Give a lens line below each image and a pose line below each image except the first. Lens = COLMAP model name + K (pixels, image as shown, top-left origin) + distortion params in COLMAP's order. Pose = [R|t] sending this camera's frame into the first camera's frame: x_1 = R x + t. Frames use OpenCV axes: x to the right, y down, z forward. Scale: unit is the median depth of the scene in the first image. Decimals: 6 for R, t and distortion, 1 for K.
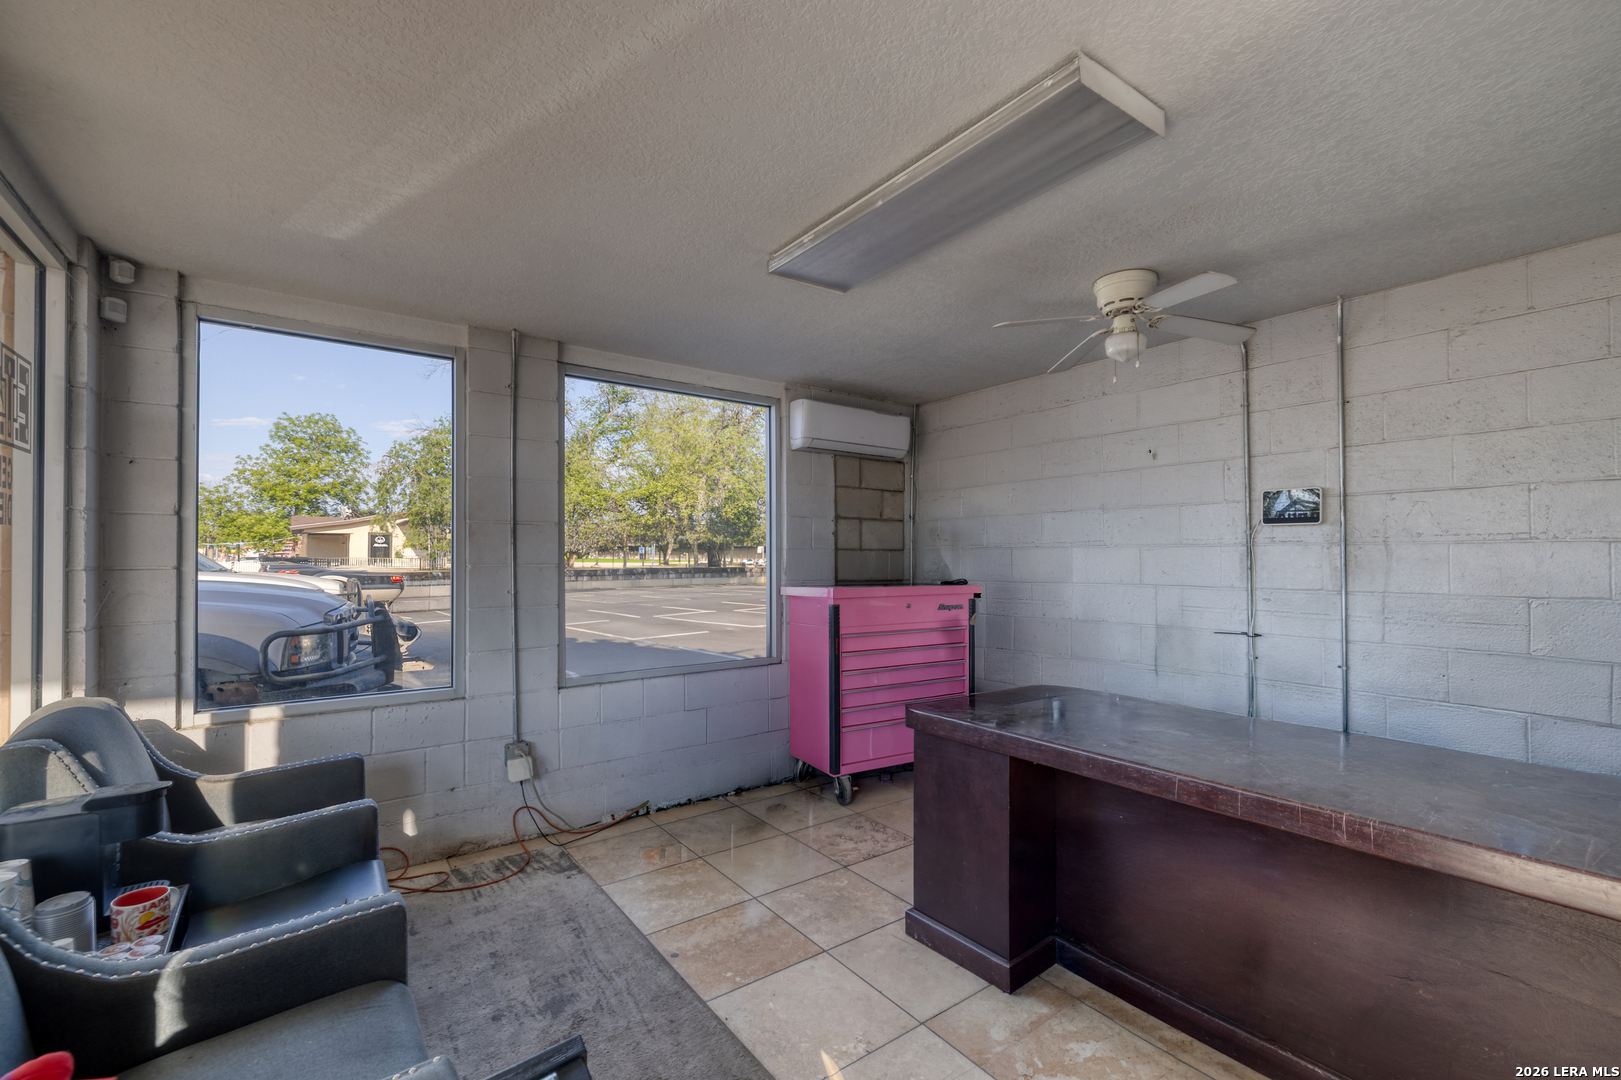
lens RADIAL K [[688.5, 0, 807.2], [0, 688.5, 548.0], [0, 0, 1]] dist [0.002158, -0.000084]
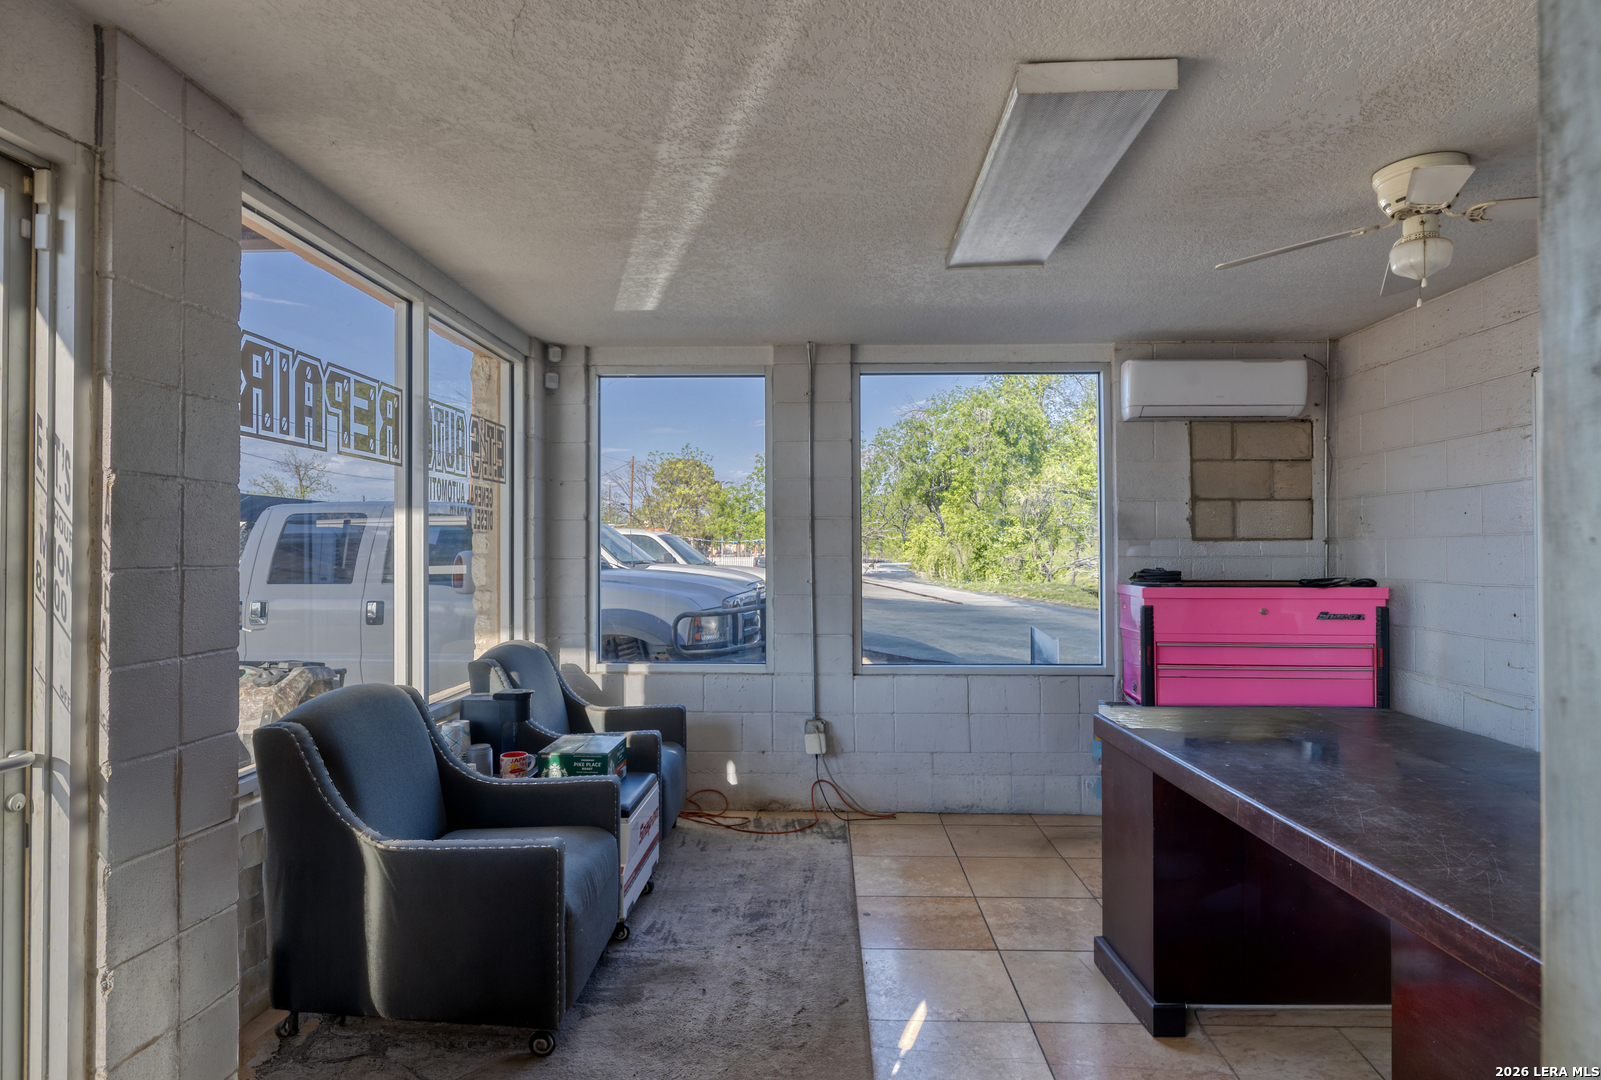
lens RADIAL K [[885.1, 0, 800.5], [0, 885.1, 540.0], [0, 0, 1]] dist [-0.000626, -0.000019]
pose [[0.789381, -0.009885, -0.613824, 0.461928], [0.009497, 0.999947, -0.003890, 0.003625], [0.613830, -0.002759, 0.789433, -0.129869]]
